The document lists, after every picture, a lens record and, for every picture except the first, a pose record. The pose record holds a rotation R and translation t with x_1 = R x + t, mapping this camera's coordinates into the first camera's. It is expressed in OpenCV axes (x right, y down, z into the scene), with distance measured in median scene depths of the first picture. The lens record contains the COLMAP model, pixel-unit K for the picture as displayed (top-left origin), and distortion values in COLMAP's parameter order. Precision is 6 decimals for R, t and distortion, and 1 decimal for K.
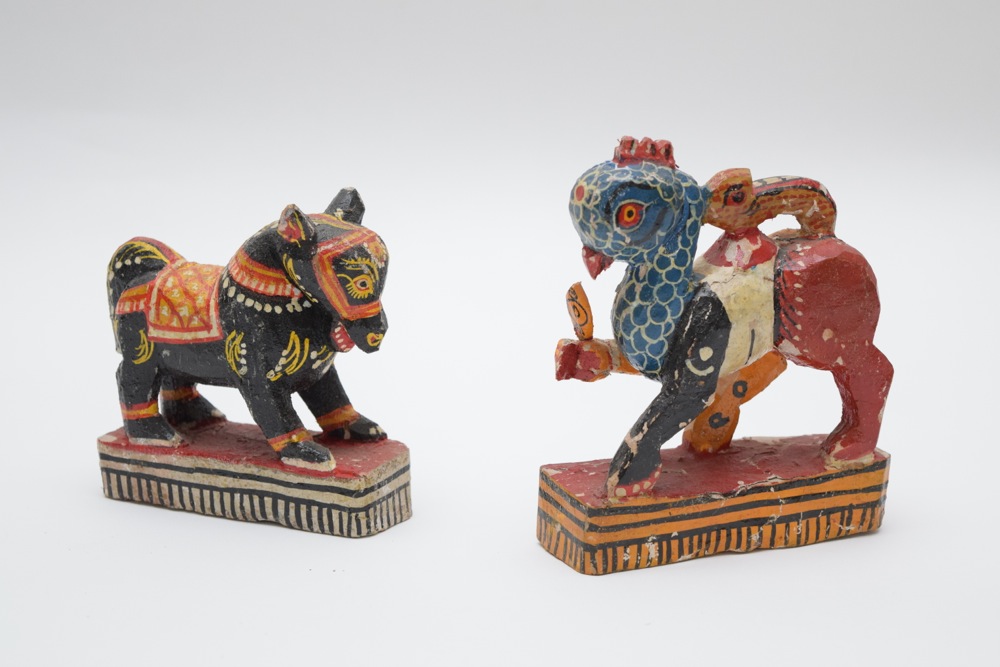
lens RADIAL K [[2204.5, 0, 500.0], [0, 2204.5, 333.5], [0, 0, 1]] dist [0.036123, 0.179891]
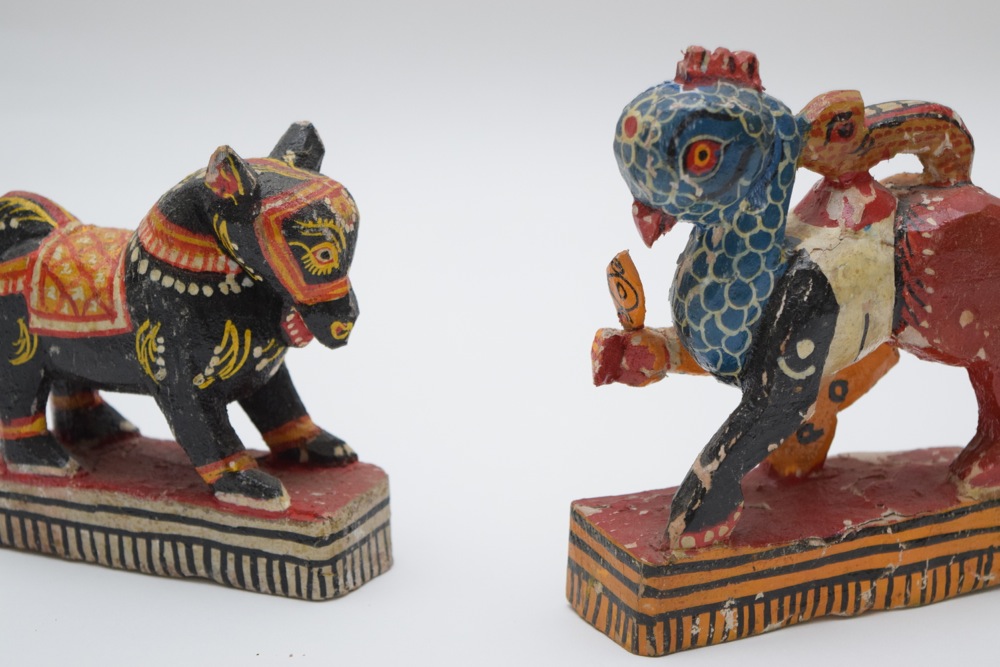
lens RADIAL K [[2204.5, 0, 500.0], [0, 2204.5, 333.5], [0, 0, 1]] dist [0.036123, 0.179891]
pose [[0.999488, -0.011479, 0.029853, -0.026562], [0.010530, 0.999440, 0.031757, -0.019050], [-0.030201, -0.031426, 0.999050, 0.274195]]
